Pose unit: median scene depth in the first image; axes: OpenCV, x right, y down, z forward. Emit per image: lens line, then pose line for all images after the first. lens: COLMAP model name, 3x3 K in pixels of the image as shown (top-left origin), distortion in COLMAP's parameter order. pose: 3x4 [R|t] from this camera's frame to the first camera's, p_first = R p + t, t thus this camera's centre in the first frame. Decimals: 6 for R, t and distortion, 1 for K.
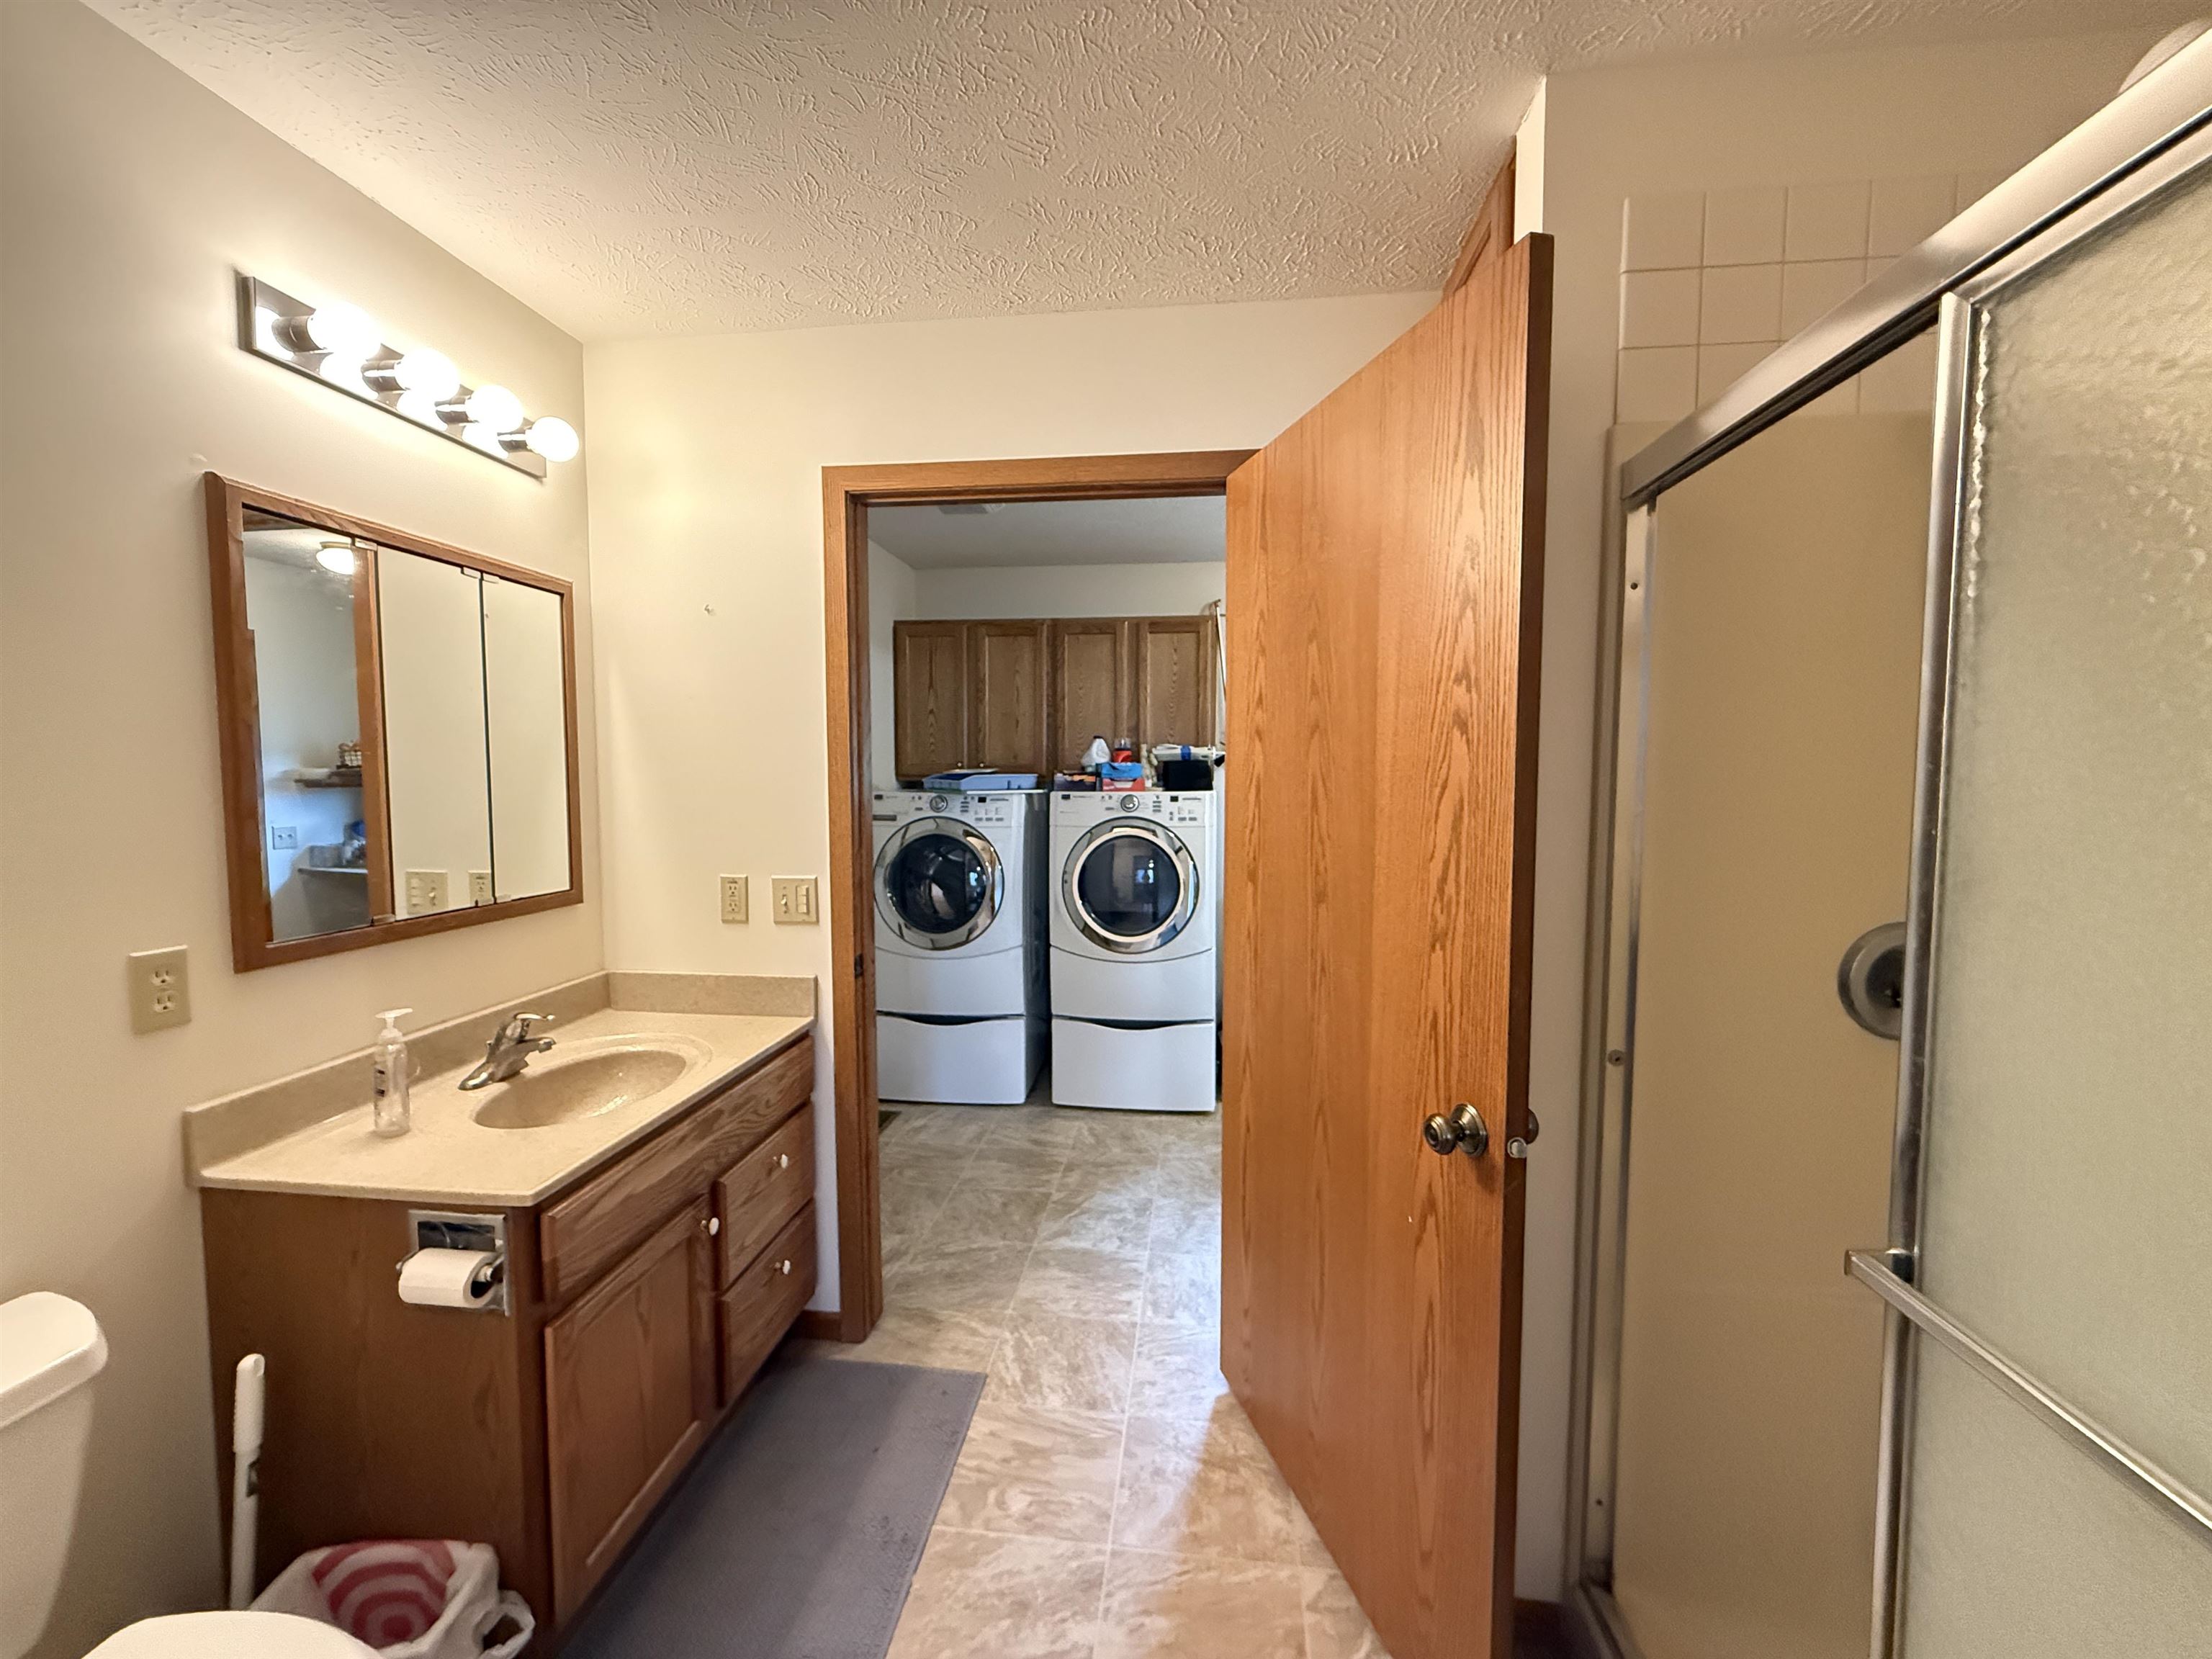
lens RADIAL K [[882.5, 0, 1106.0], [0, 882.5, 829.5], [0, 0, 1]] dist [0.000051, 0.000918]
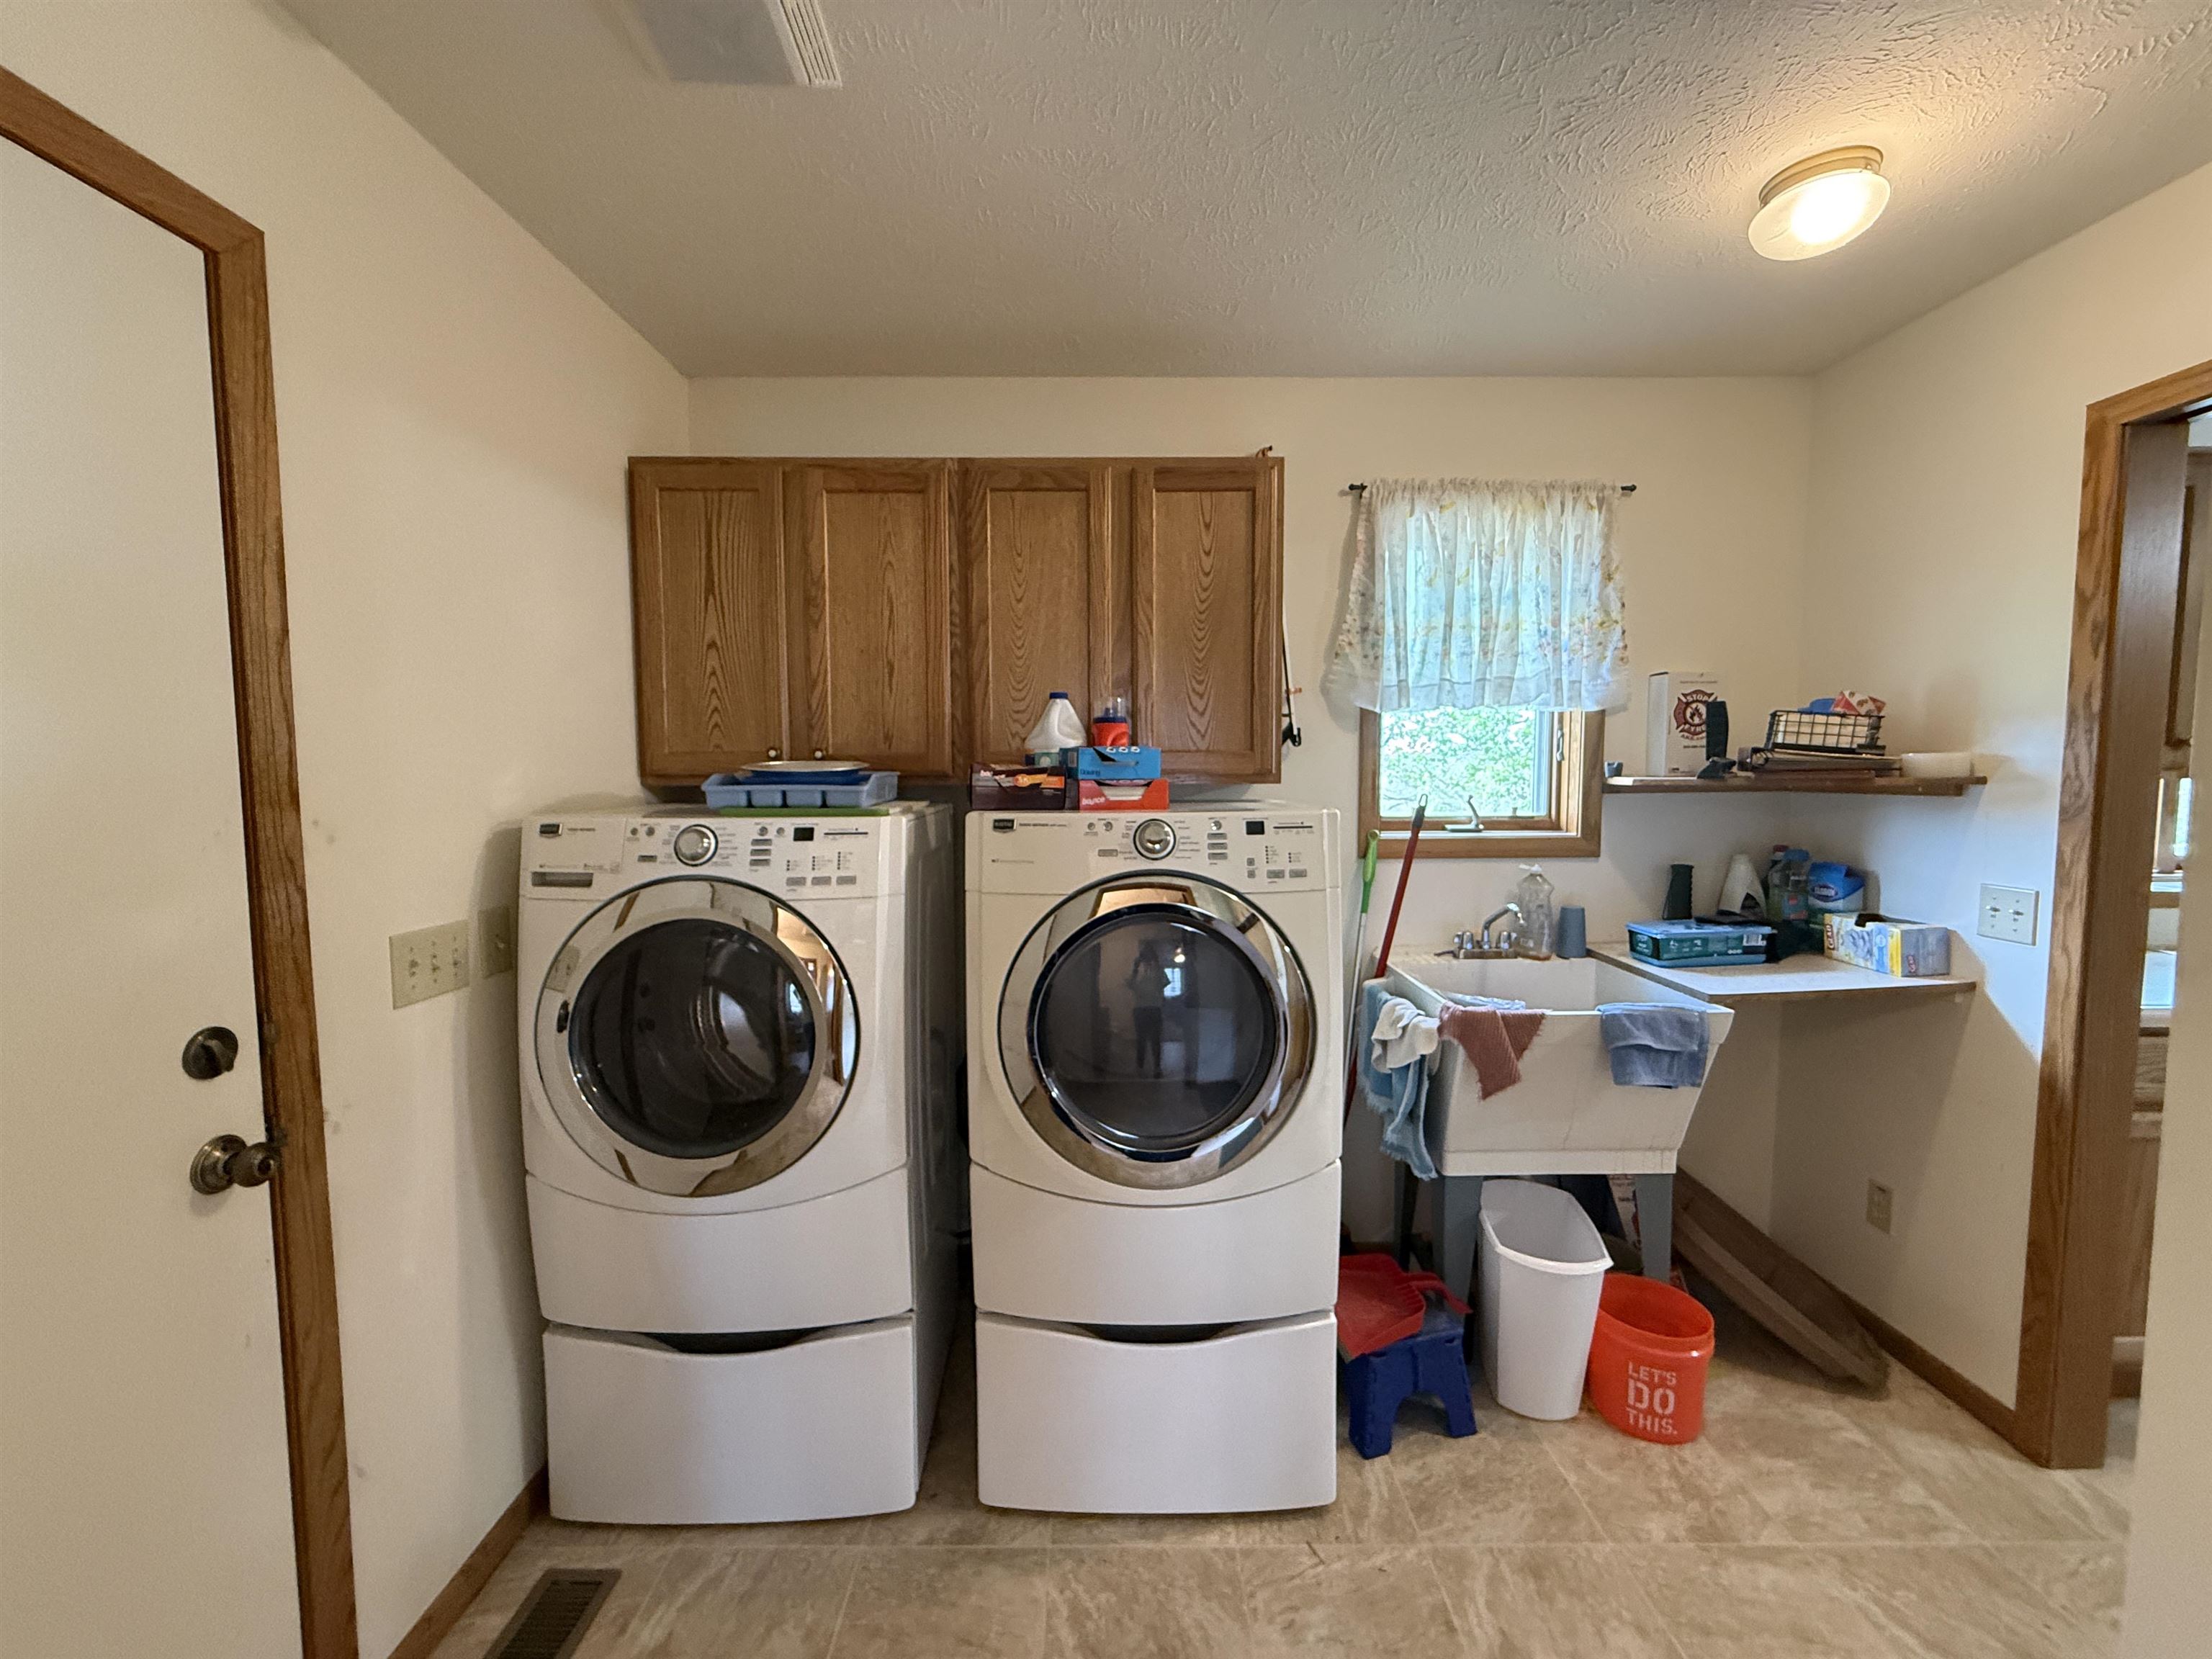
lens RADIAL K [[882.5, 0, 1106.0], [0, 882.5, 829.5], [0, 0, 1]] dist [0.000051, 0.000918]
pose [[0.992369, -0.013515, 0.122560, -0.046686], [0.012453, 0.999878, 0.009430, -0.036678], [-0.122672, -0.007832, 0.992416, 0.541445]]
